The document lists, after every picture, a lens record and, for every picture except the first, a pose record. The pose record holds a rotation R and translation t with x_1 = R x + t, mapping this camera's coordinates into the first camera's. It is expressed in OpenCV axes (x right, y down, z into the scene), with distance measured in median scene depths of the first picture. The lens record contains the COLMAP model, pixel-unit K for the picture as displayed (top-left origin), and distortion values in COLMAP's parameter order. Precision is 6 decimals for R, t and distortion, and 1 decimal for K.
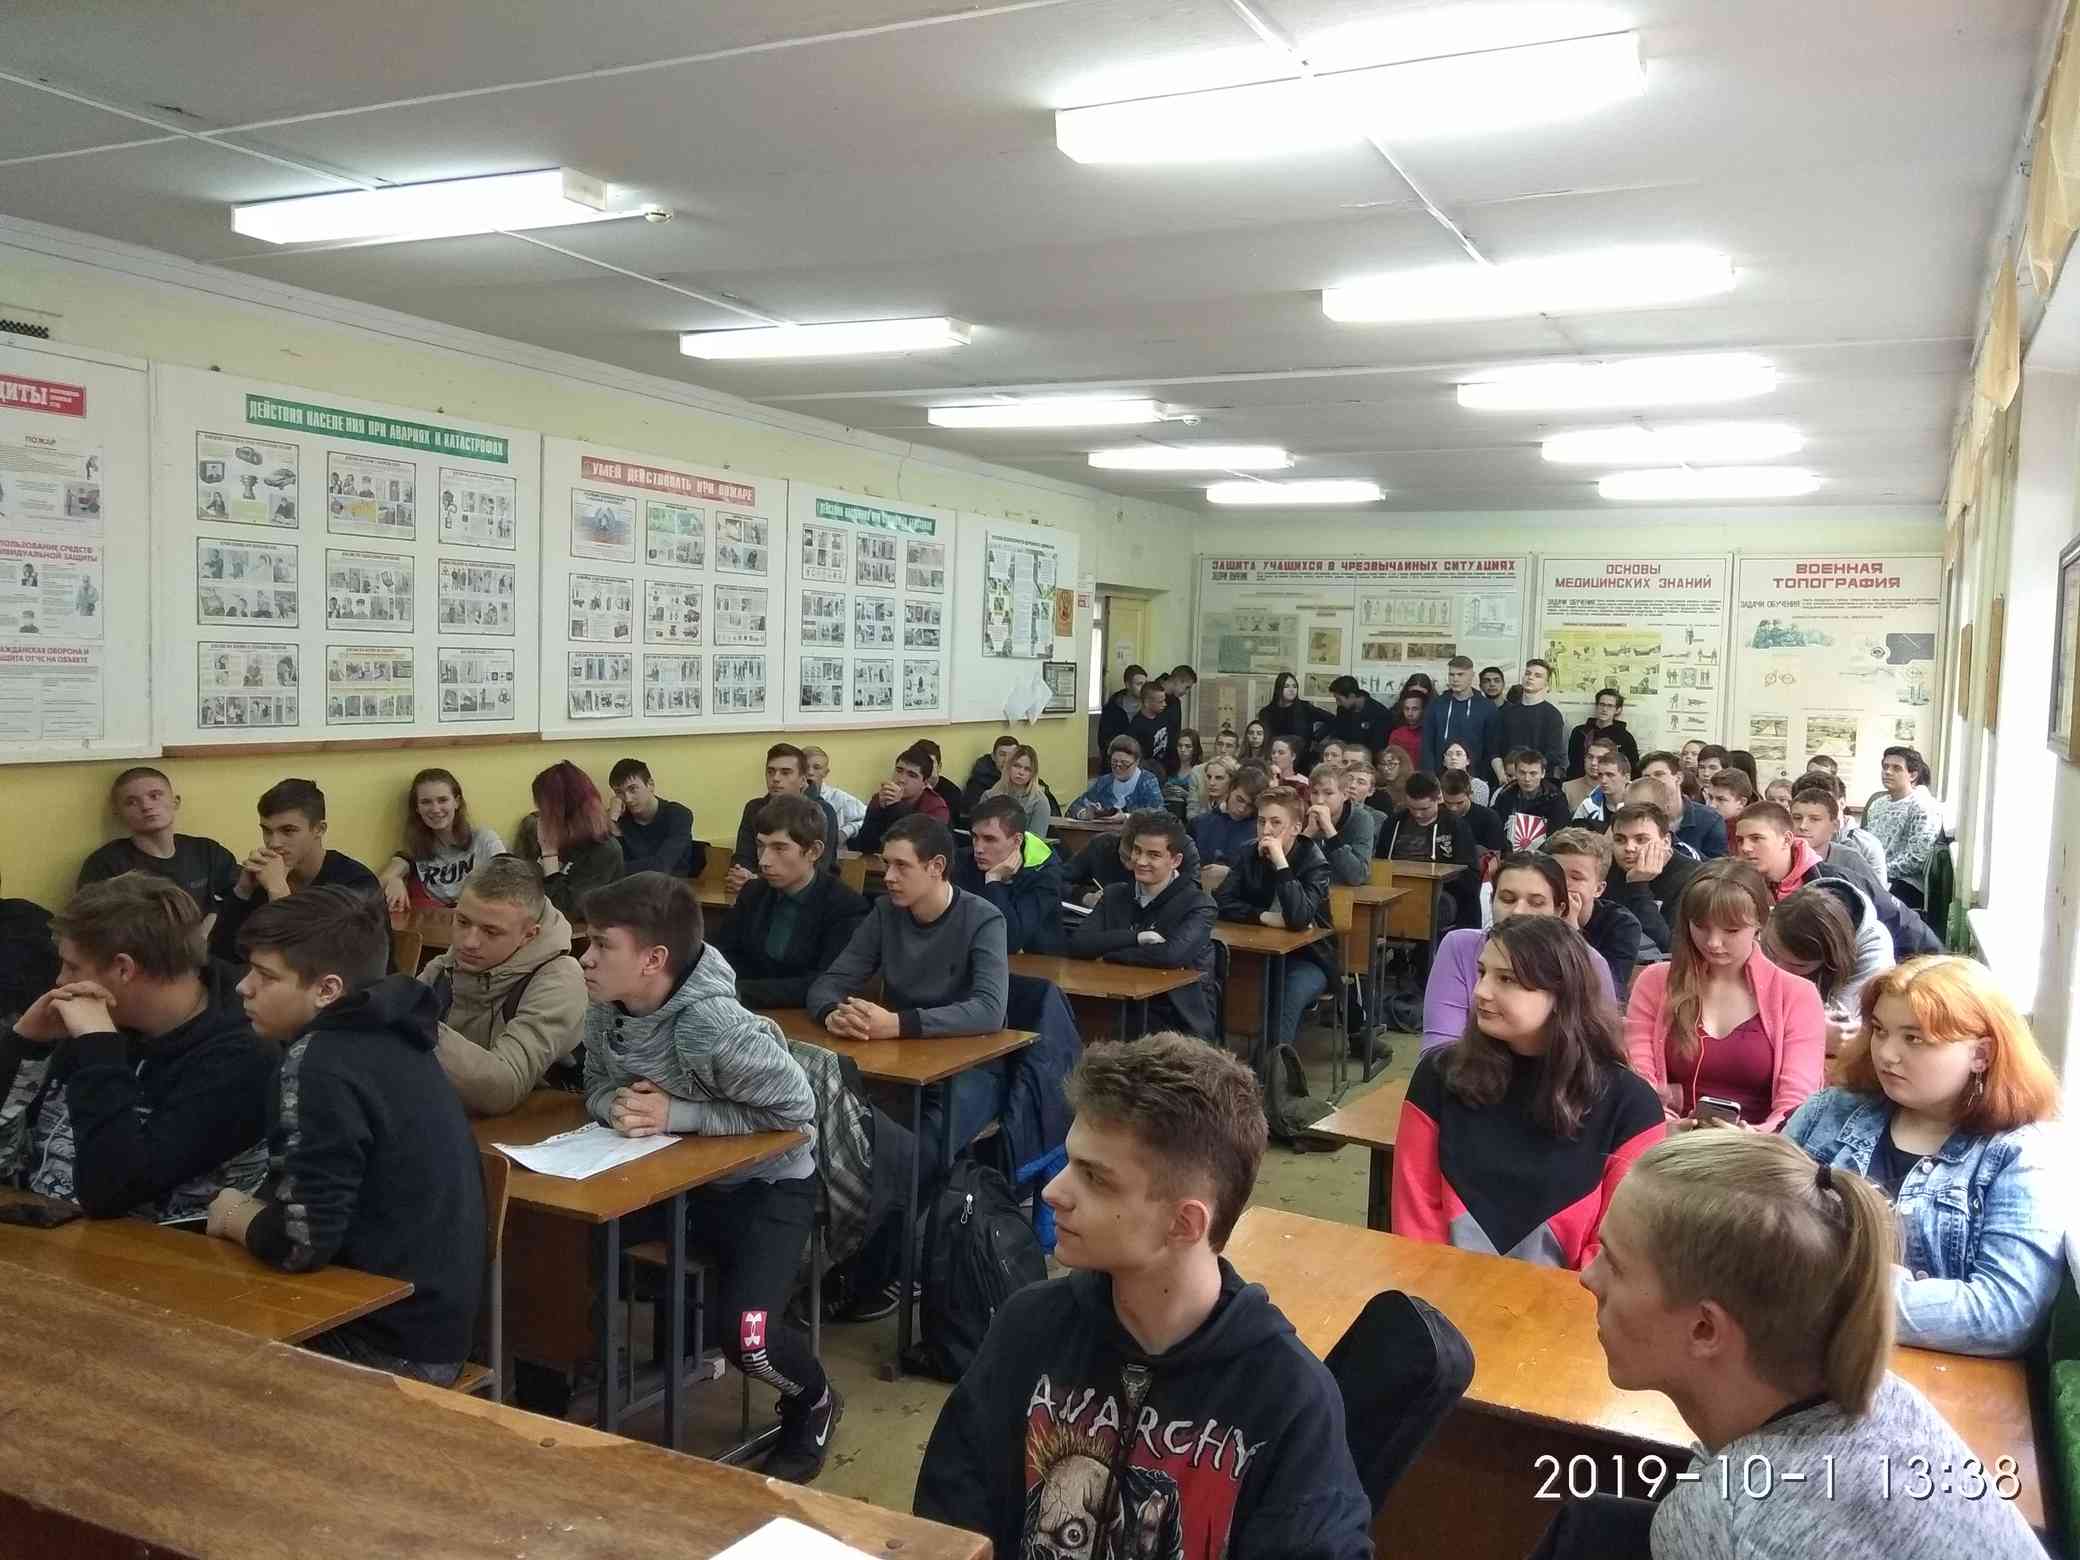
lens RADIAL K [[1761.3, 0, 1040.0], [0, 1761.3, 780.0], [0, 0, 1]] dist [0.119931, -0.195786]
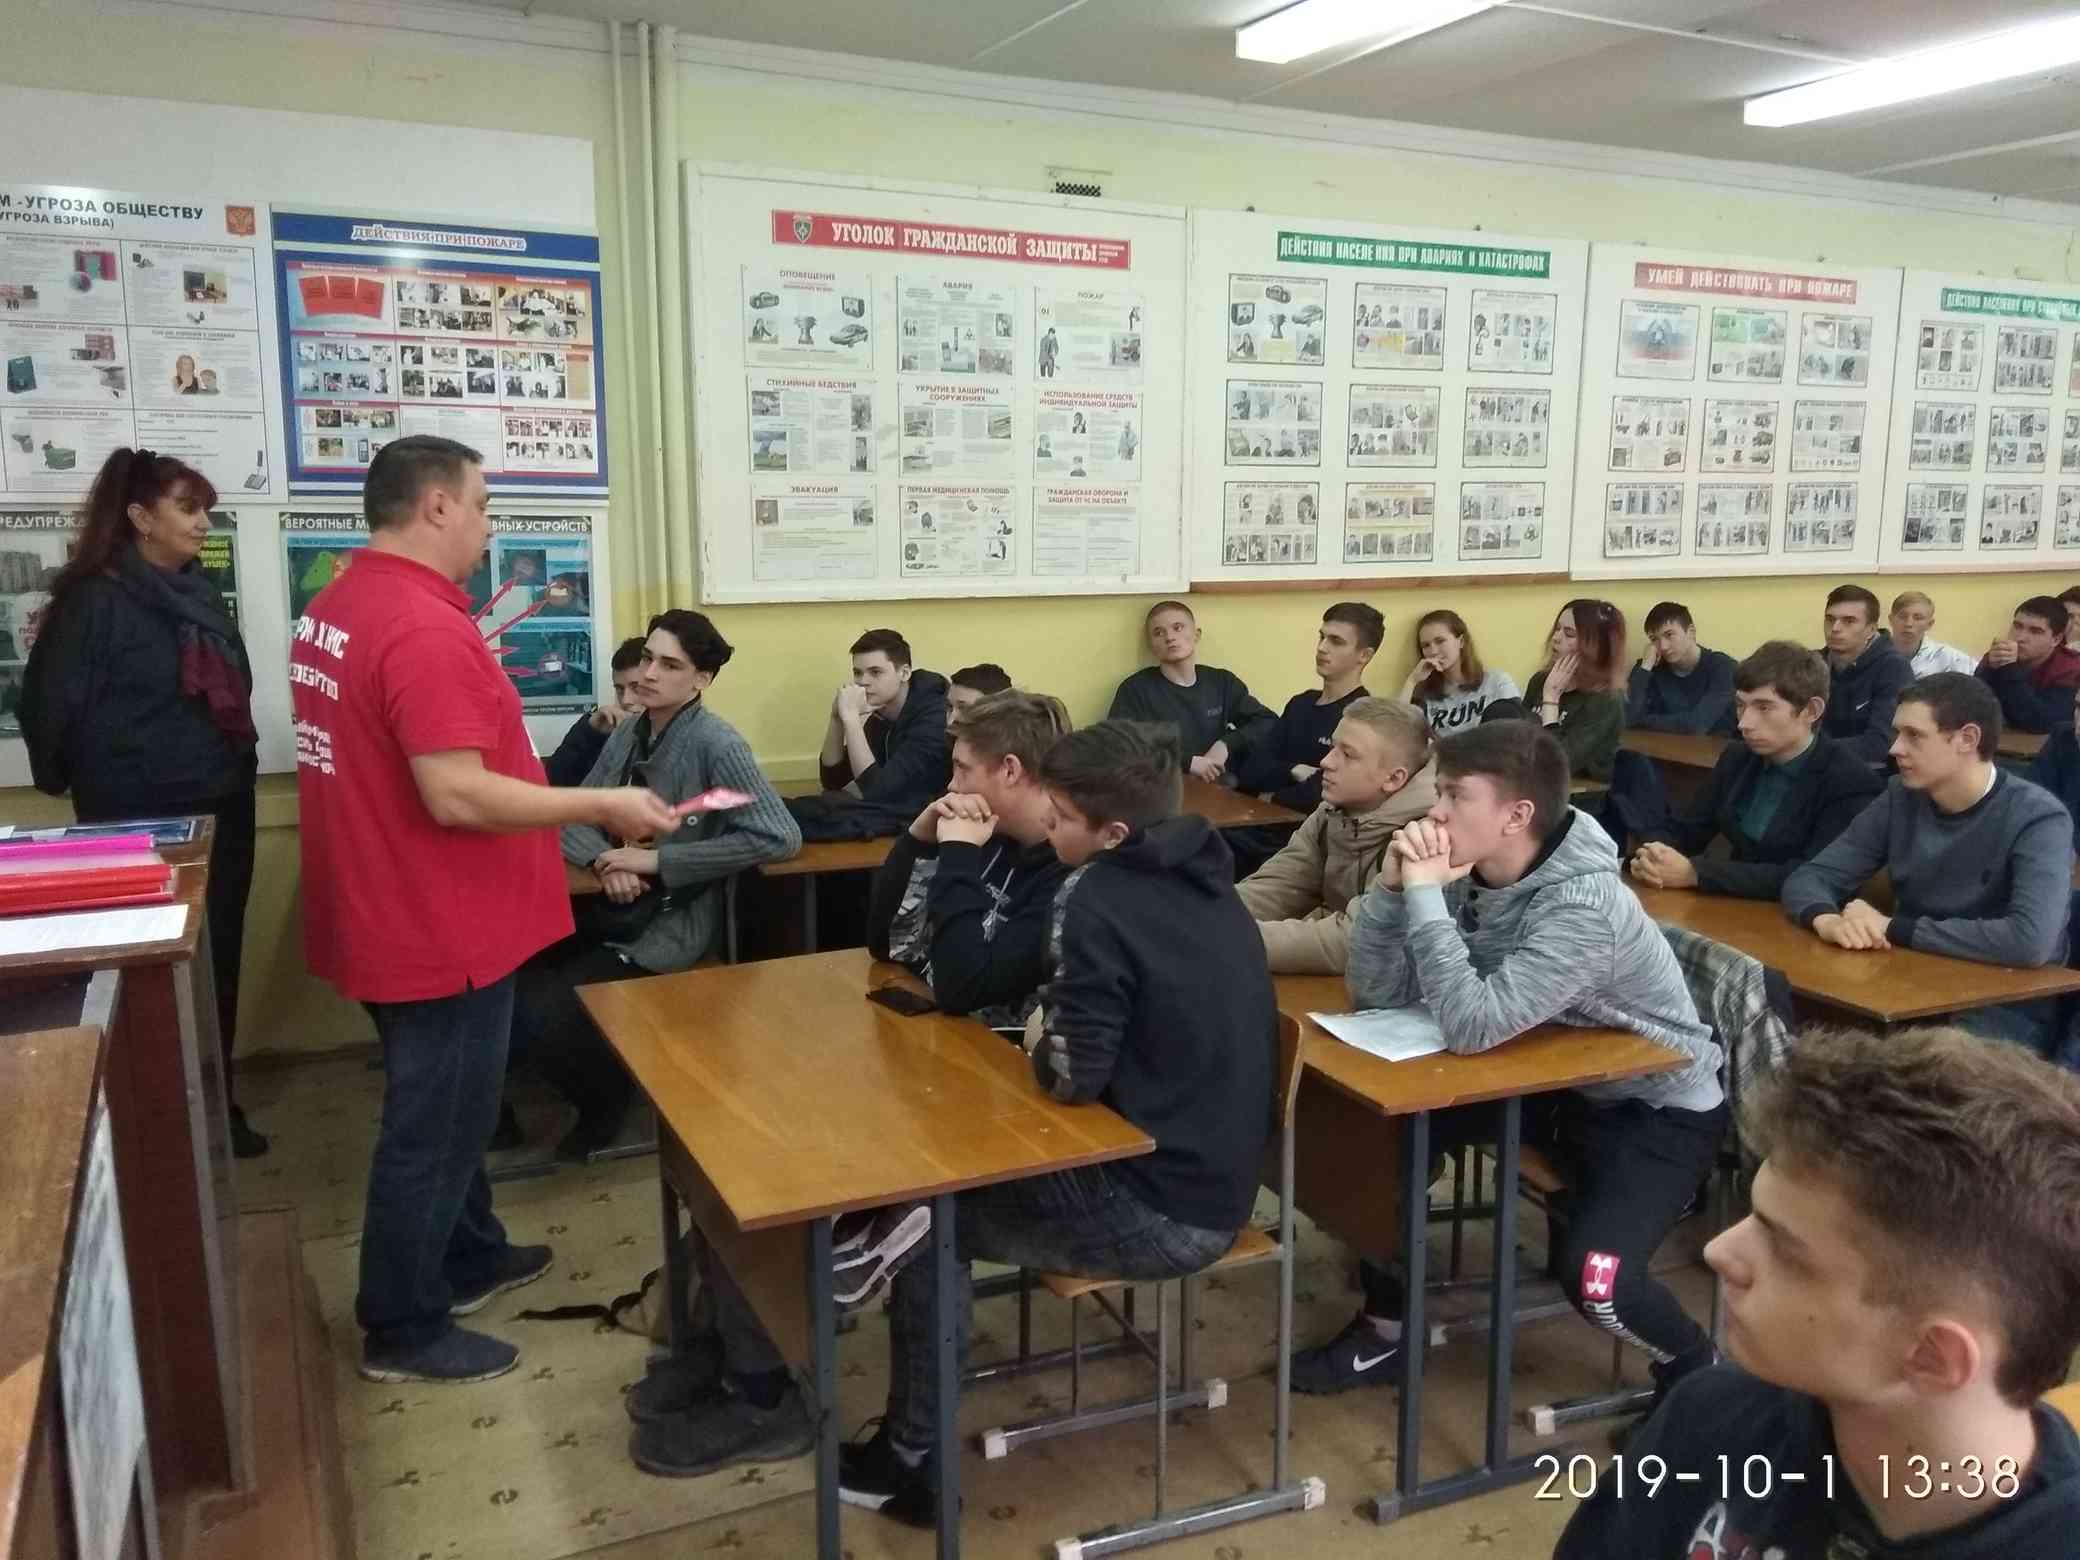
lens RADIAL K [[1685.9, 0, 1040.0], [0, 1685.9, 780.0], [0, 0, 1]] dist [0.111920, -0.179577]
pose [[0.787521, 0.079844, -0.611094, 0.060777], [-0.027581, 0.995145, 0.094480, 0.005538], [0.615671, -0.057550, 0.785899, 0.131012]]
